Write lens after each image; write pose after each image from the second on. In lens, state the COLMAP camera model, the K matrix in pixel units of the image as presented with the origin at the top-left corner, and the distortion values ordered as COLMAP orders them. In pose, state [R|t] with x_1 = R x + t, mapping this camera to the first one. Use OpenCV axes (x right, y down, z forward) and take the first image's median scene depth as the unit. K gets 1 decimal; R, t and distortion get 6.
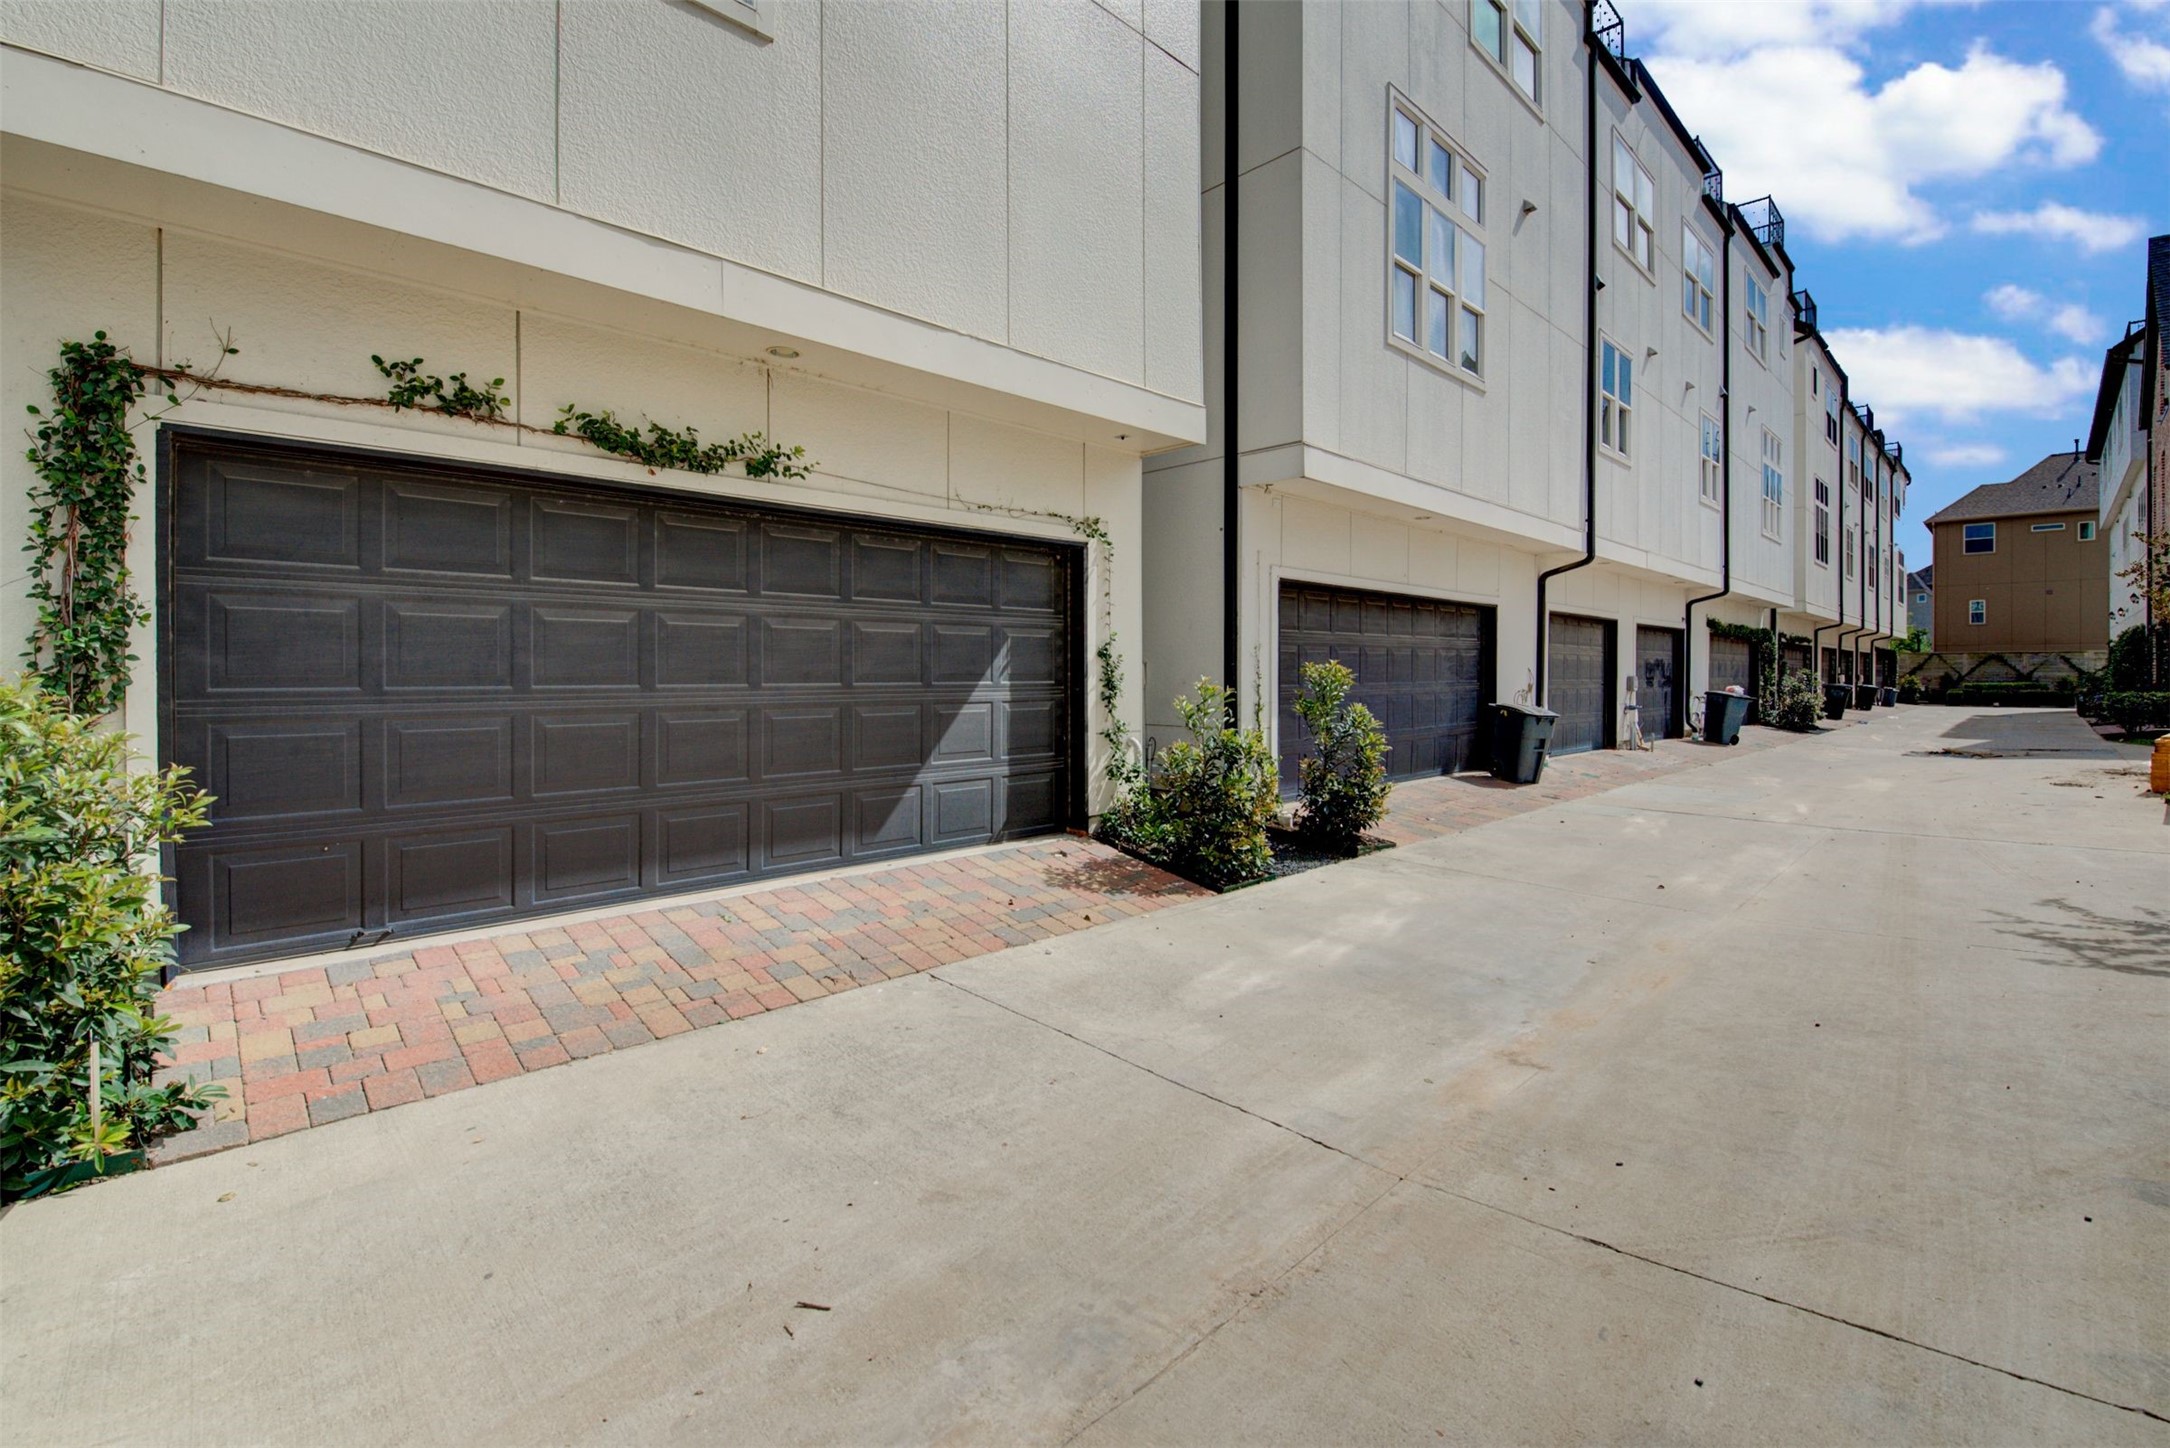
lens RADIAL K [[958.1, 0, 1080.7], [0, 958.1, 692.8], [0, 0, 1]] dist [0.000952, -0.012132]
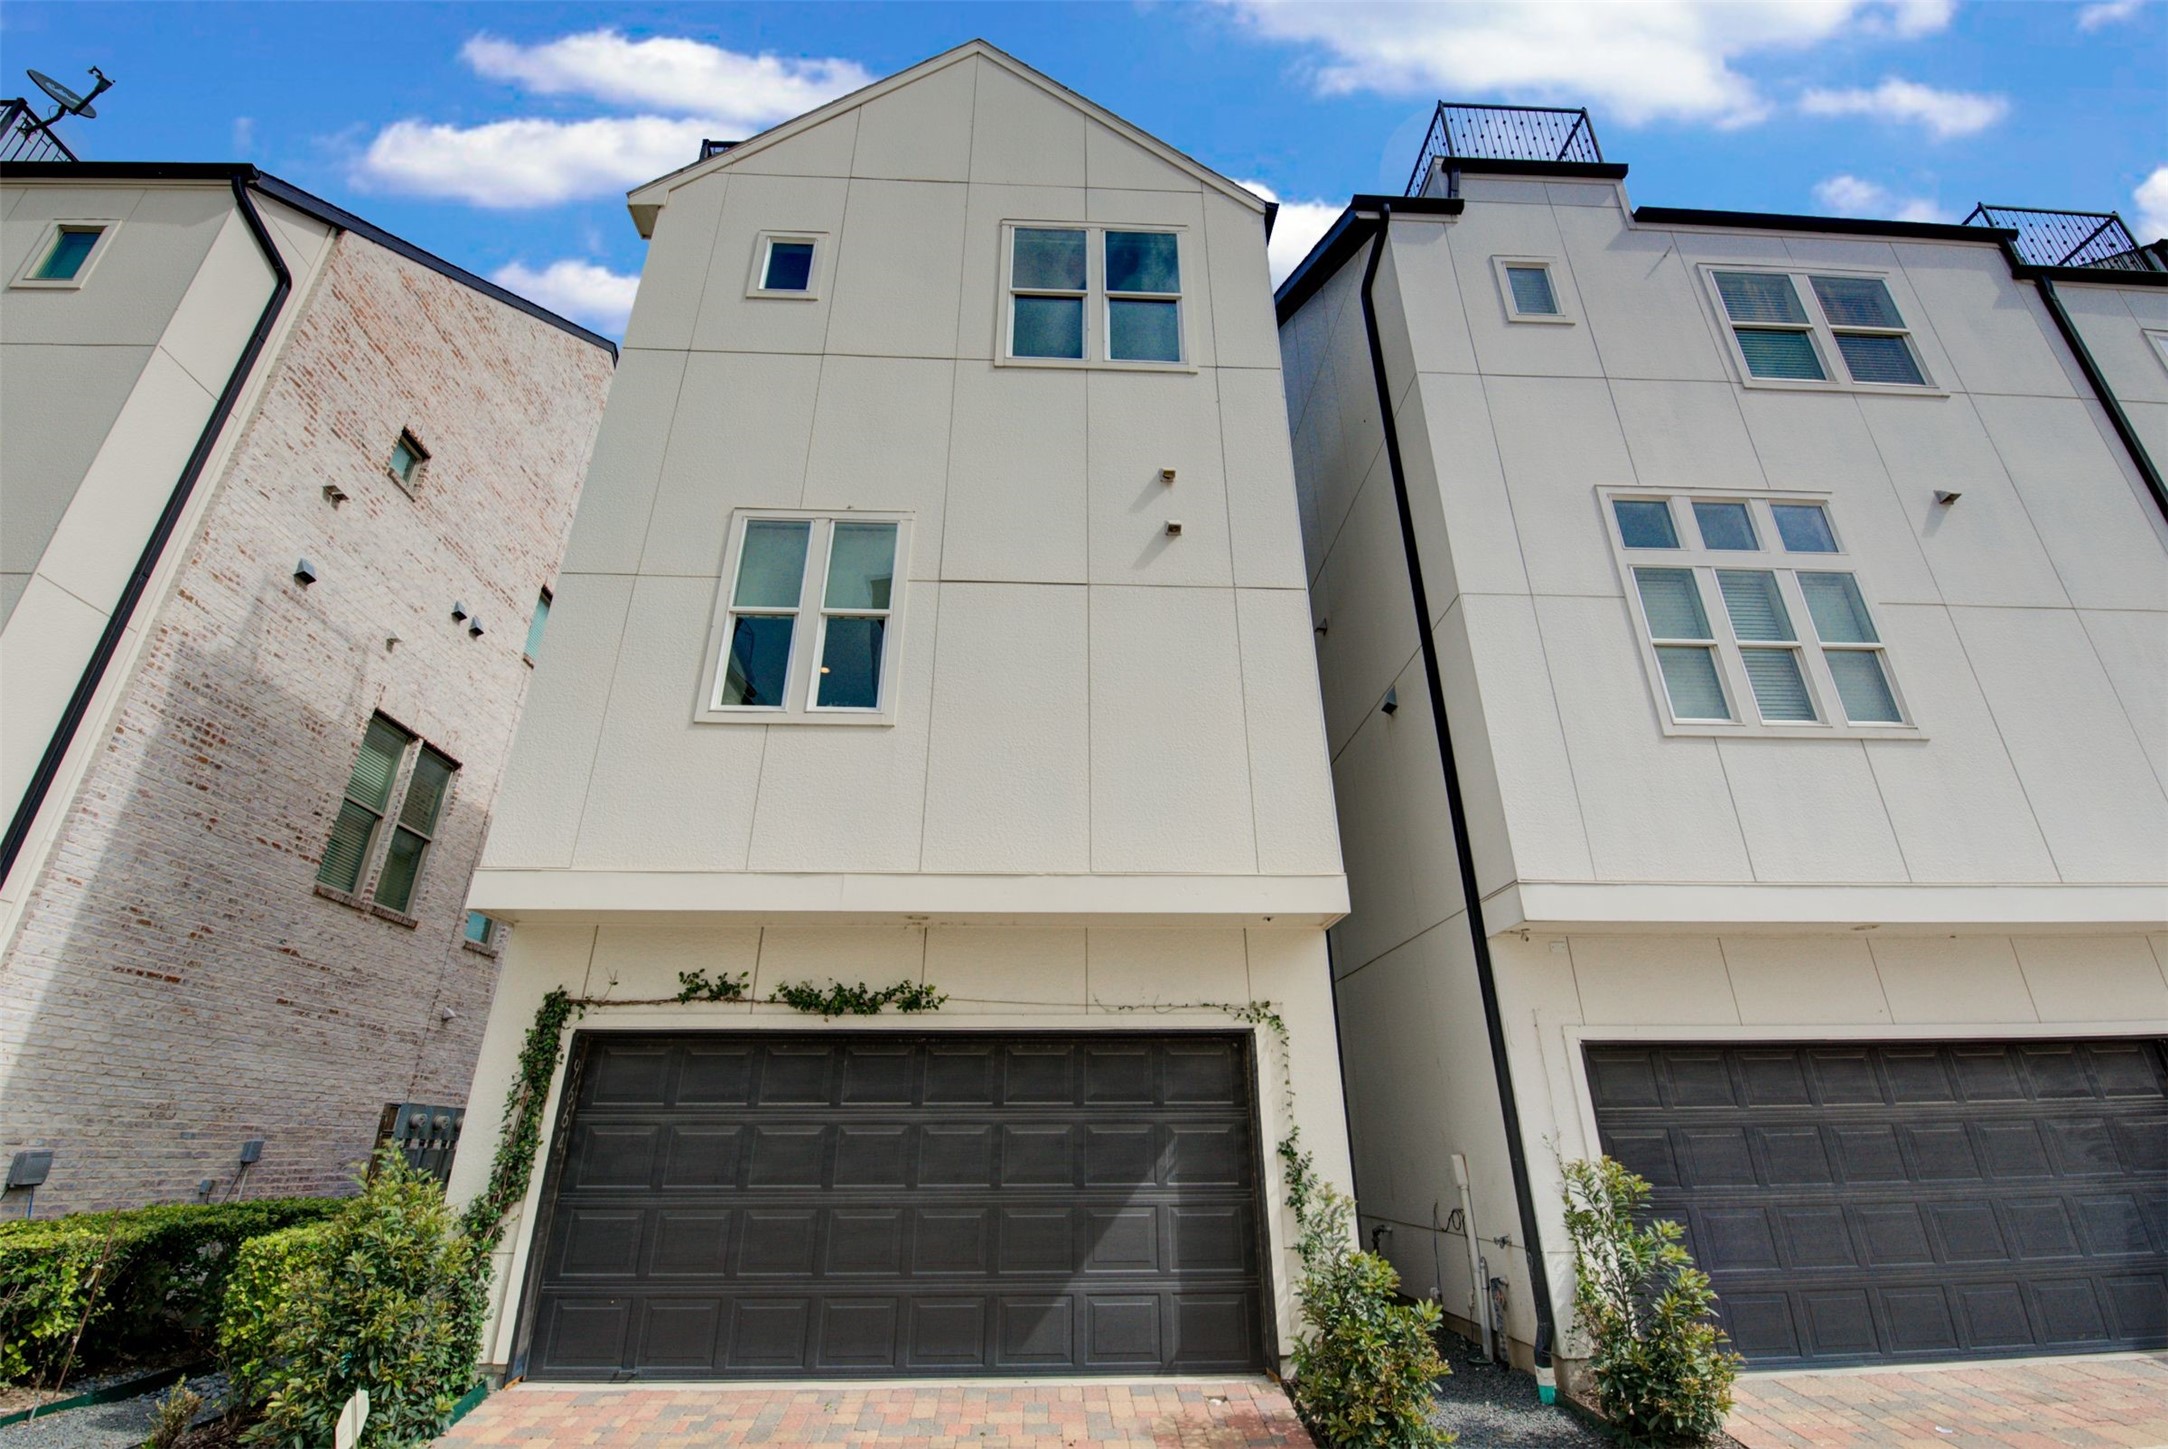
lens RADIAL K [[957.2, 0, 1079.7], [0, 957.2, 693.3], [0, 0, 1]] dist [0.000952, -0.012132]
pose [[0.736415, -0.286351, -0.612940, 0.696243], [-0.009343, 0.901615, -0.432438, -0.045538], [0.676465, 0.324181, 0.661288, 0.122474]]
